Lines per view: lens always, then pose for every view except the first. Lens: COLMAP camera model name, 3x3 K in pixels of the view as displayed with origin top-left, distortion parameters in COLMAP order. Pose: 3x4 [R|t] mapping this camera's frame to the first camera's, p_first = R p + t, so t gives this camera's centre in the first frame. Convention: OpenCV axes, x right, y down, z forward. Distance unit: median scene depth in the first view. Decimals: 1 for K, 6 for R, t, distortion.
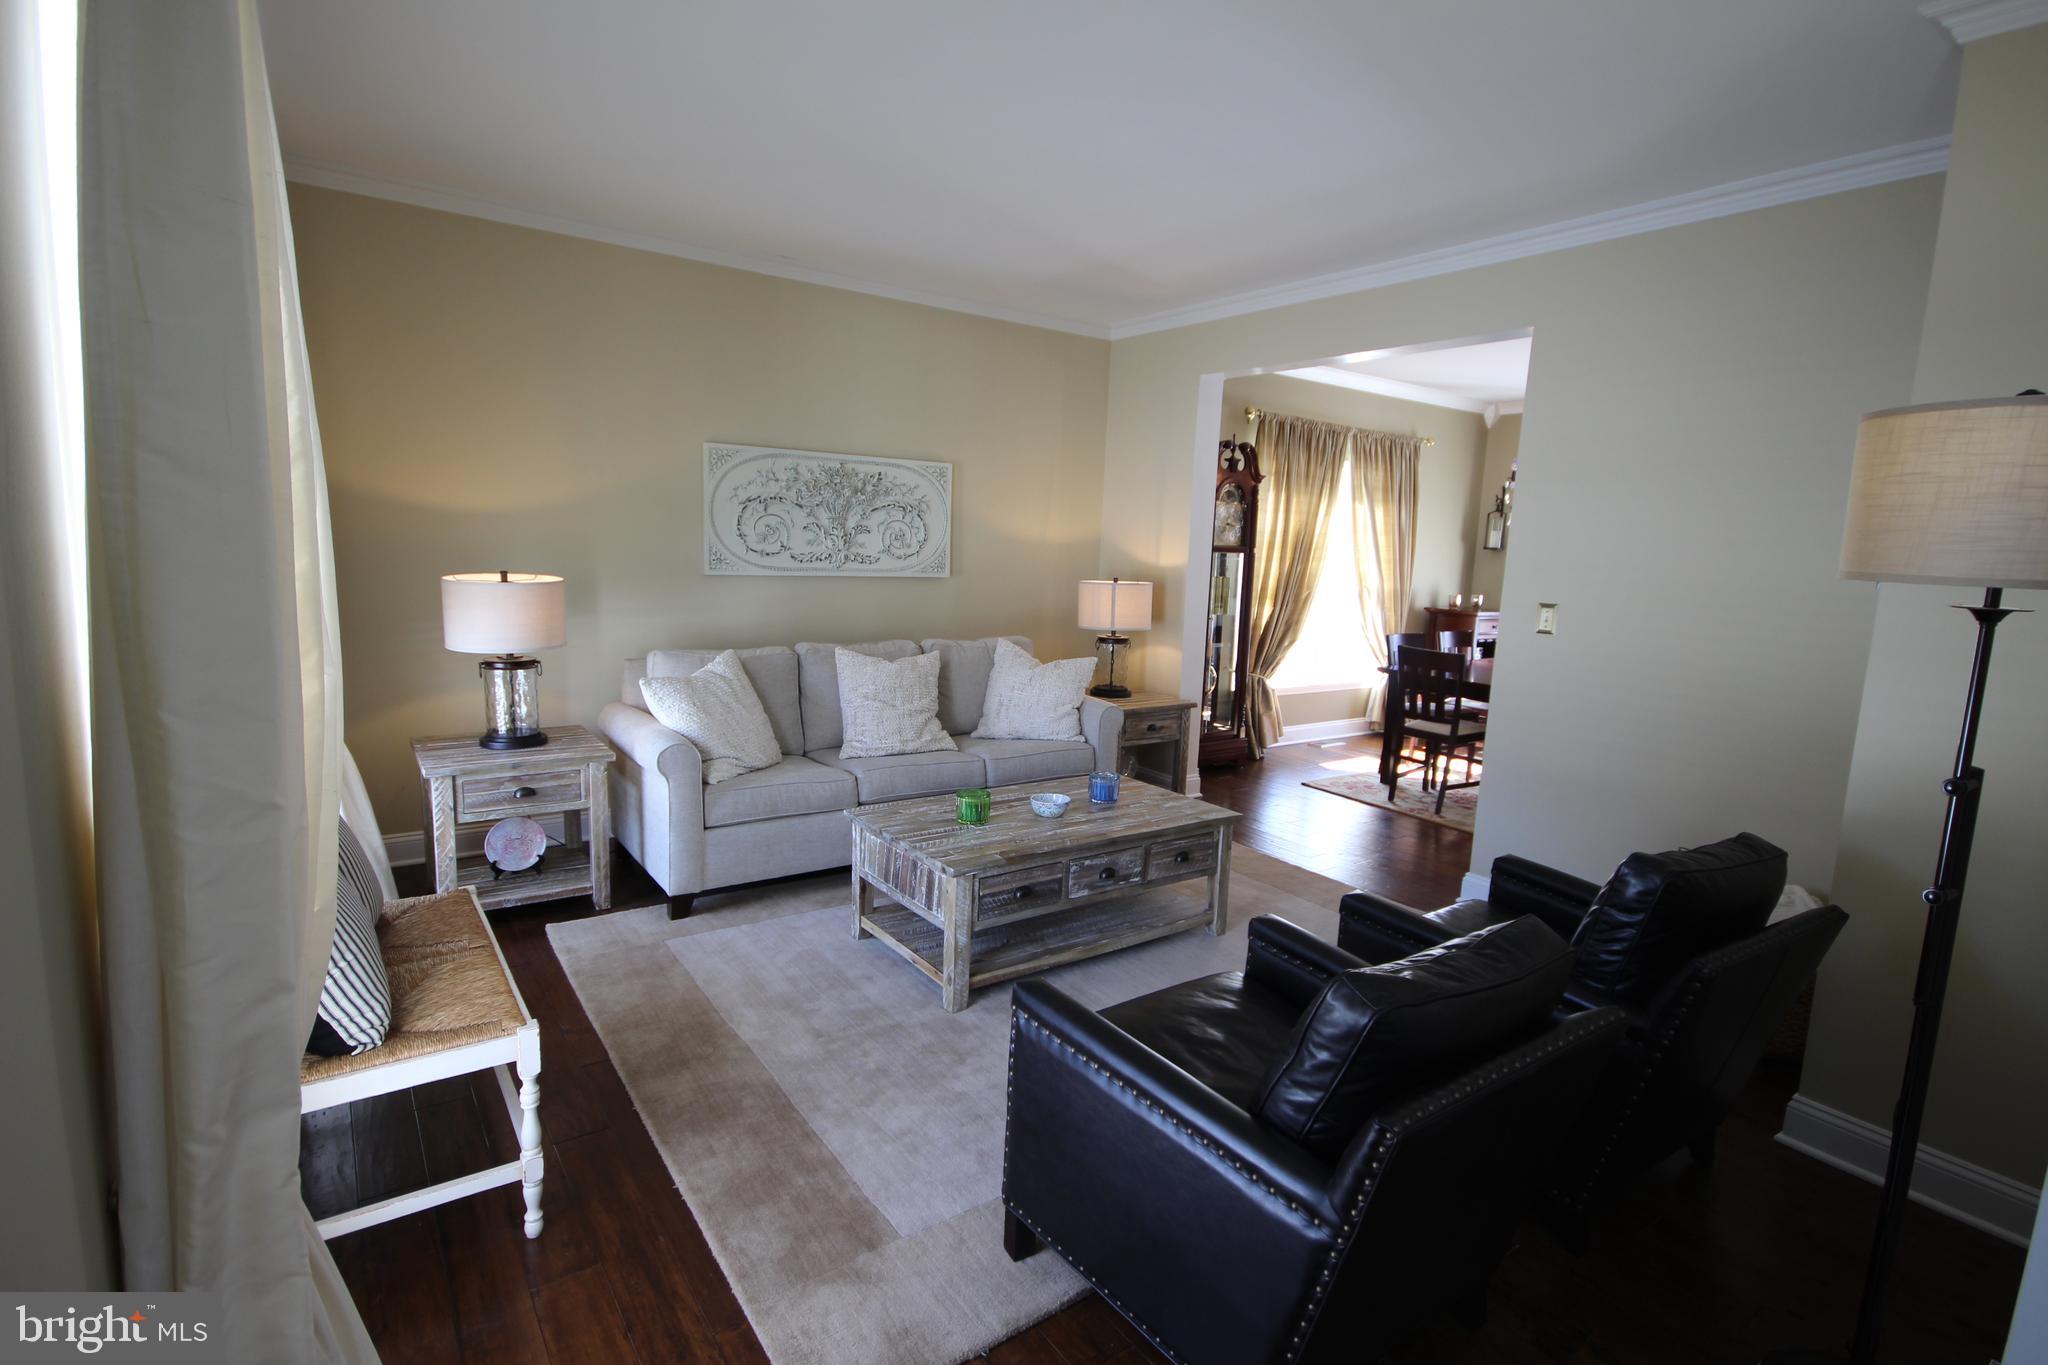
lens RADIAL K [[964.2, 0, 1016.5], [0, 964.2, 674.5], [0, 0, 1]] dist [-0.000695, -0.001635]
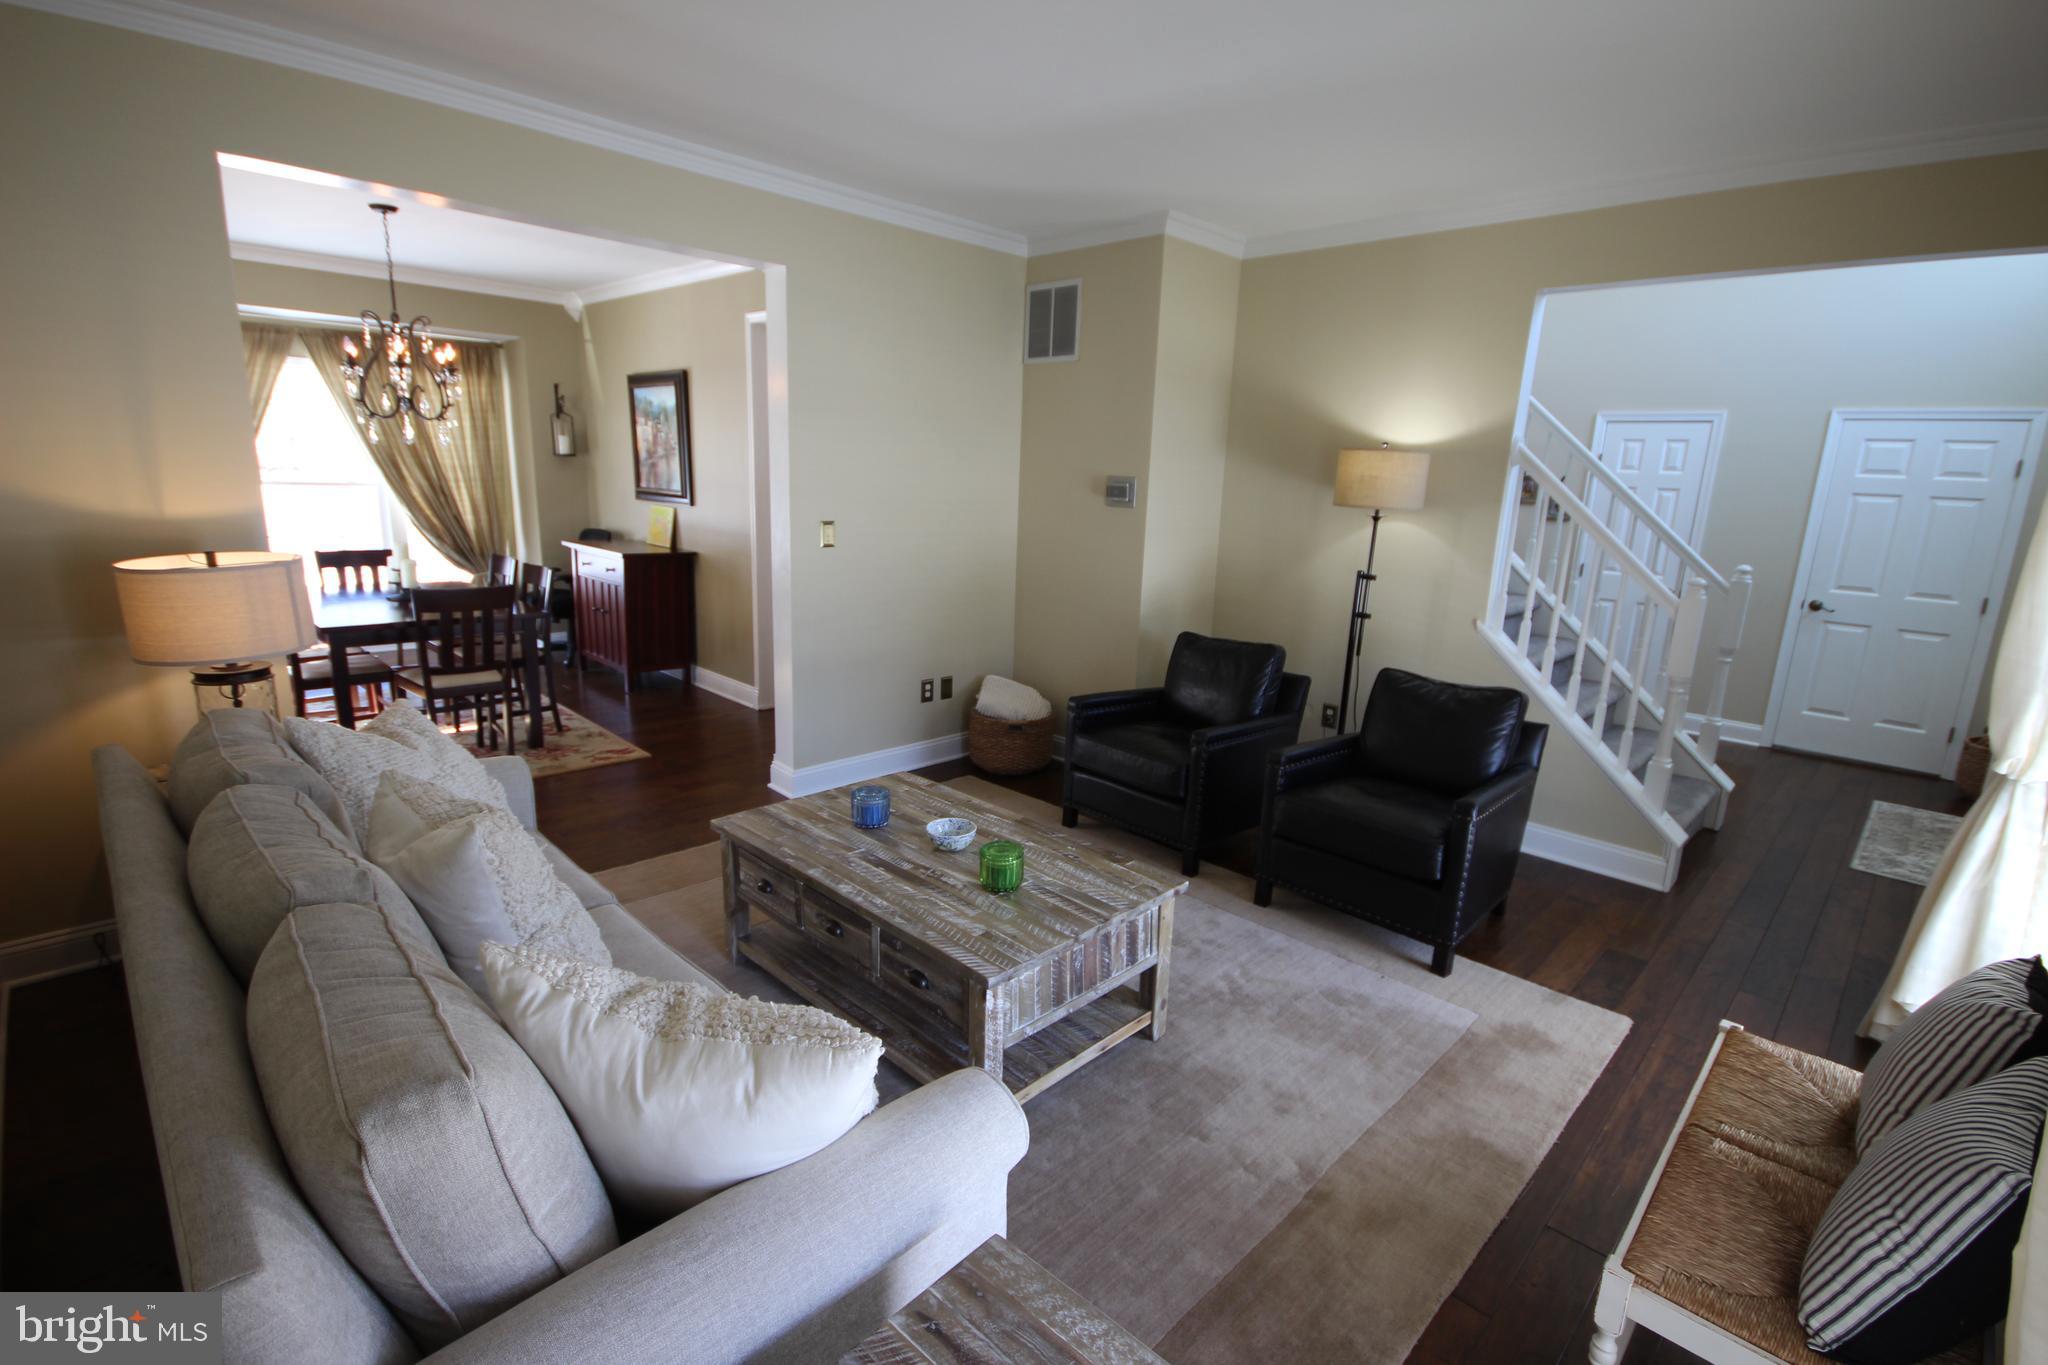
lens RADIAL K [[964.2, 0, 1027.1], [0, 964.2, 695.3], [0, 0, 1]] dist [-0.000695, -0.001635]
pose [[-0.175916, -0.273653, 0.945604, -0.677017], [0.091272, 0.951913, 0.292458, -0.198125], [-0.980165, 0.137755, -0.142479, 0.986107]]
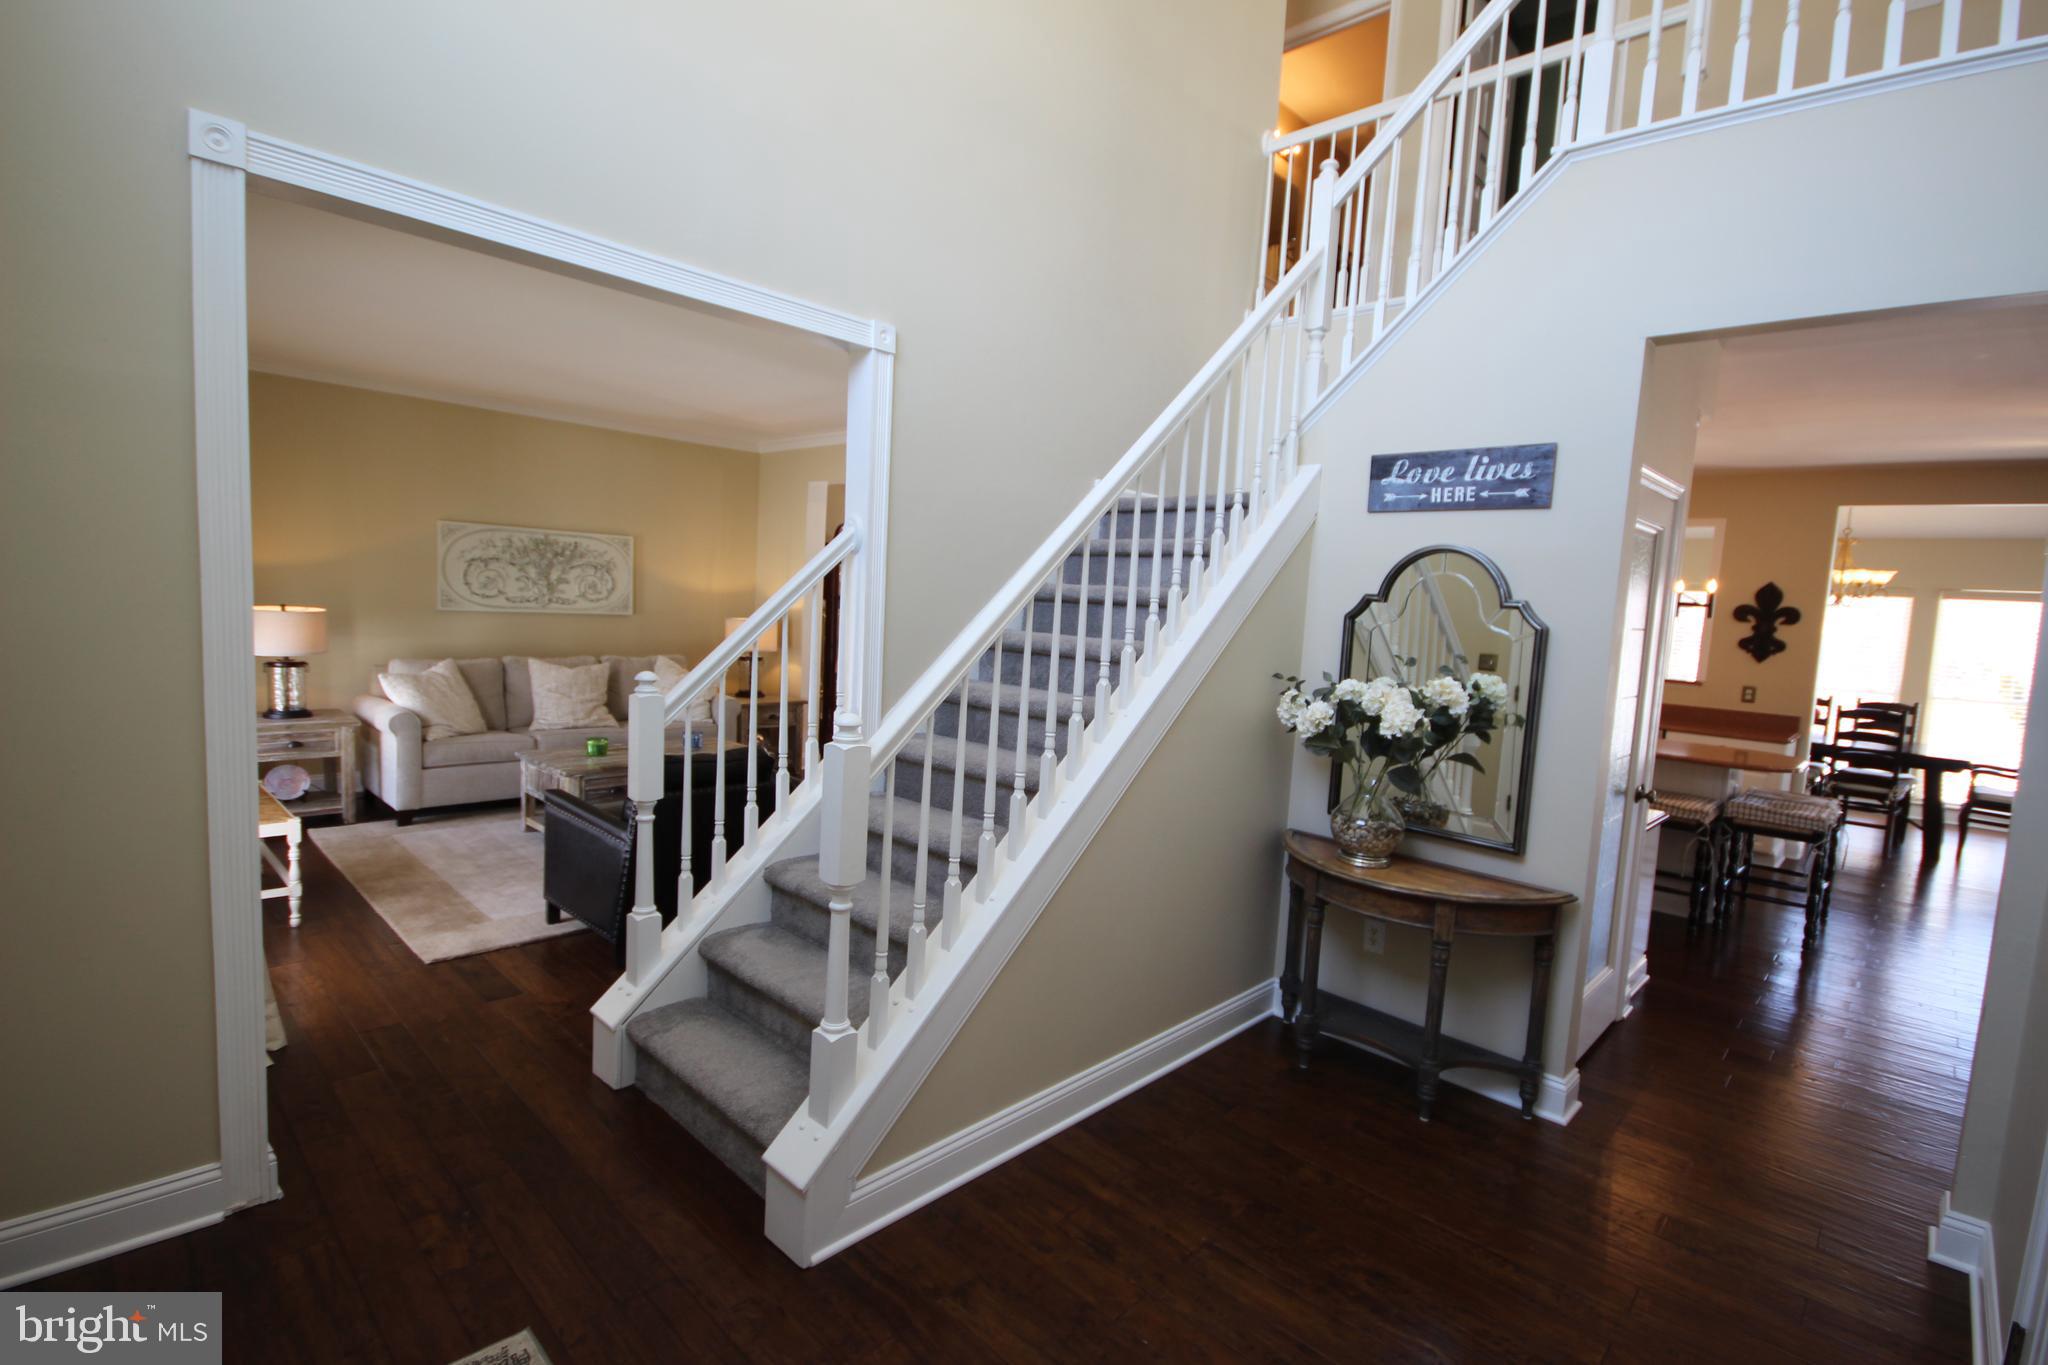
lens RADIAL K [[964.2, 0, 1055.3], [0, 964.2, 677.3], [0, 0, 1]] dist [-0.000695, -0.001635]
pose [[0.980878, -0.003028, 0.194601, 0.357708], [0.012547, 0.998783, -0.047698, 0.091759], [-0.194220, 0.049227, 0.979722, -0.699999]]
